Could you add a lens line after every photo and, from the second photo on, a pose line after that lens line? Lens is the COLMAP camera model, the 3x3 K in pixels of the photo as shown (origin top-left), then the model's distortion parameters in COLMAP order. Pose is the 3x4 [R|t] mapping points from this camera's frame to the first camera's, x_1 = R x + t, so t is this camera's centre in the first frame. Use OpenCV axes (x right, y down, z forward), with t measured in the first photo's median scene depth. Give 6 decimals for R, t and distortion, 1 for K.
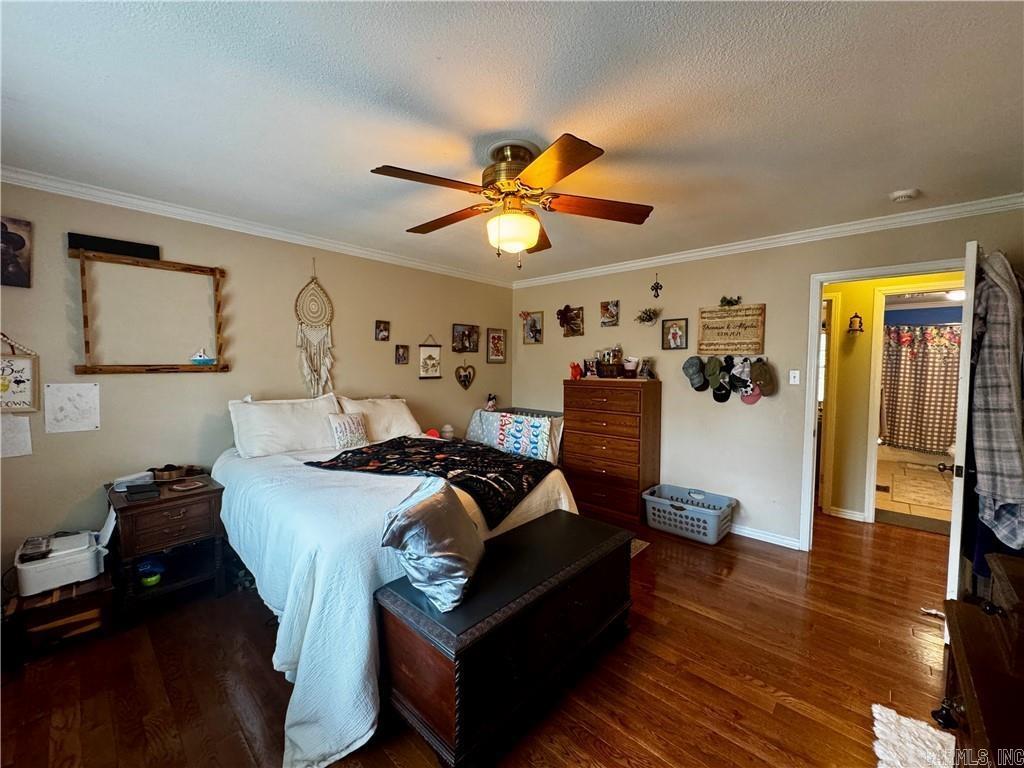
lens RADIAL K [[408.9, 0, 513.3], [0, 408.9, 384.6], [0, 0, 1]] dist [-0.002632, 0.000083]
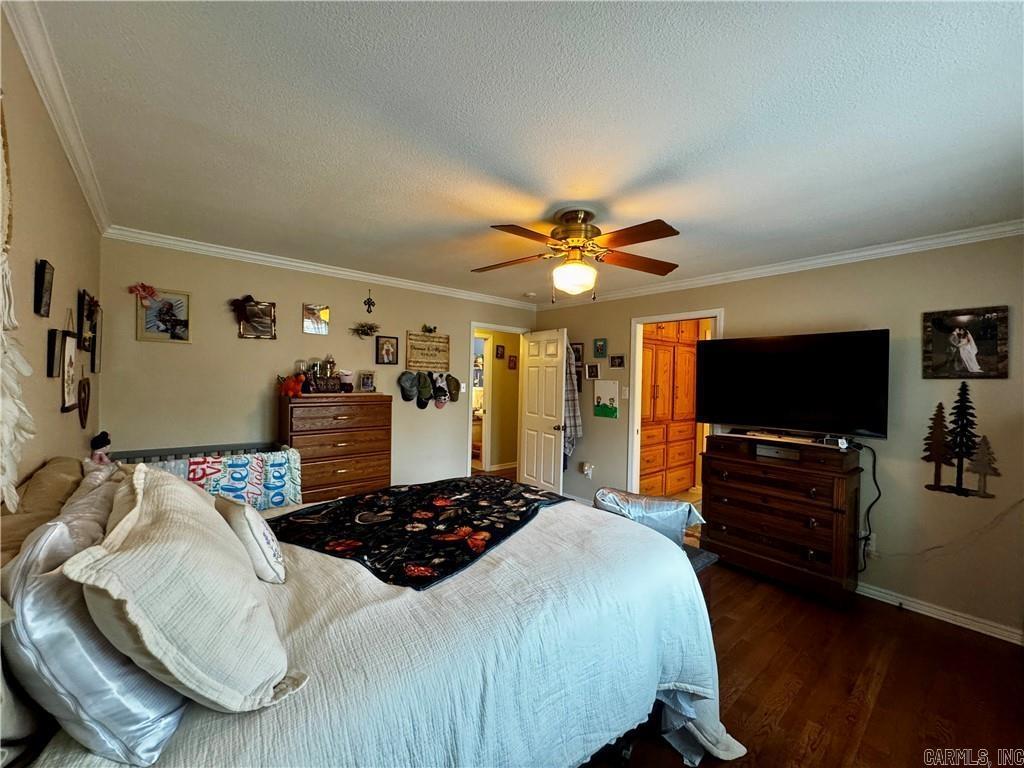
lens RADIAL K [[408.9, 0, 512.5], [0, 408.9, 379.6], [0, 0, 1]] dist [-0.002632, 0.000083]
pose [[0.122772, -0.004219, 0.992426, -0.641826], [0.029869, 0.999554, 0.000554, -0.036003], [-0.991985, 0.029575, 0.122843, 0.534371]]
